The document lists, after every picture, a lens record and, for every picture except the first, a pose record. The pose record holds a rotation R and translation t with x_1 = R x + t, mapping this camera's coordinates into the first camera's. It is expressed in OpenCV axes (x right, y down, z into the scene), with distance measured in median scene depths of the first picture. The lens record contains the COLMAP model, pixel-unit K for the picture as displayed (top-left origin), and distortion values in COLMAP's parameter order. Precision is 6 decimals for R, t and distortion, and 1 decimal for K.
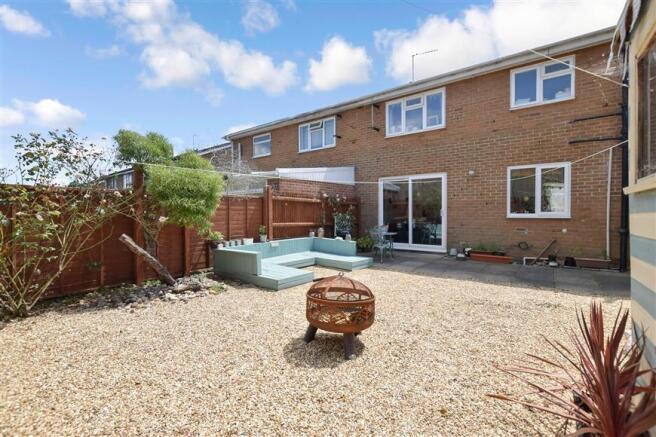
lens RADIAL K [[289.4, 0, 331.3], [0, 289.4, 218.1], [0, 0, 1]] dist [0.000960, -0.000244]
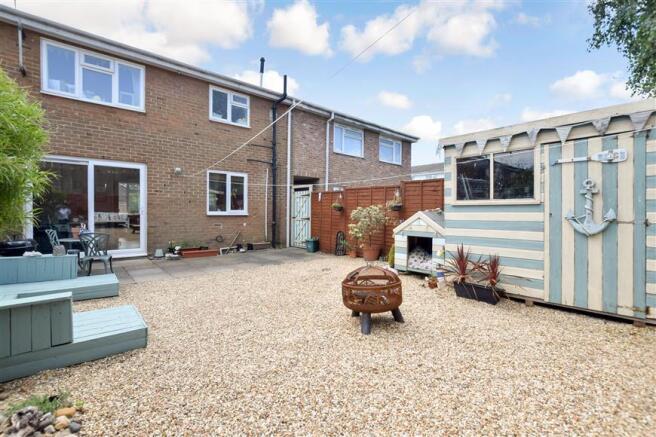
lens RADIAL K [[289.4, 0, 331.2], [0, 289.4, 215.6], [0, 0, 1]] dist [0.000960, -0.000244]
pose [[0.217380, -0.010349, 0.976032, -0.379329], [0.007696, 0.999931, 0.008888, -0.005806], [-0.976057, 0.005579, 0.217444, 0.291256]]
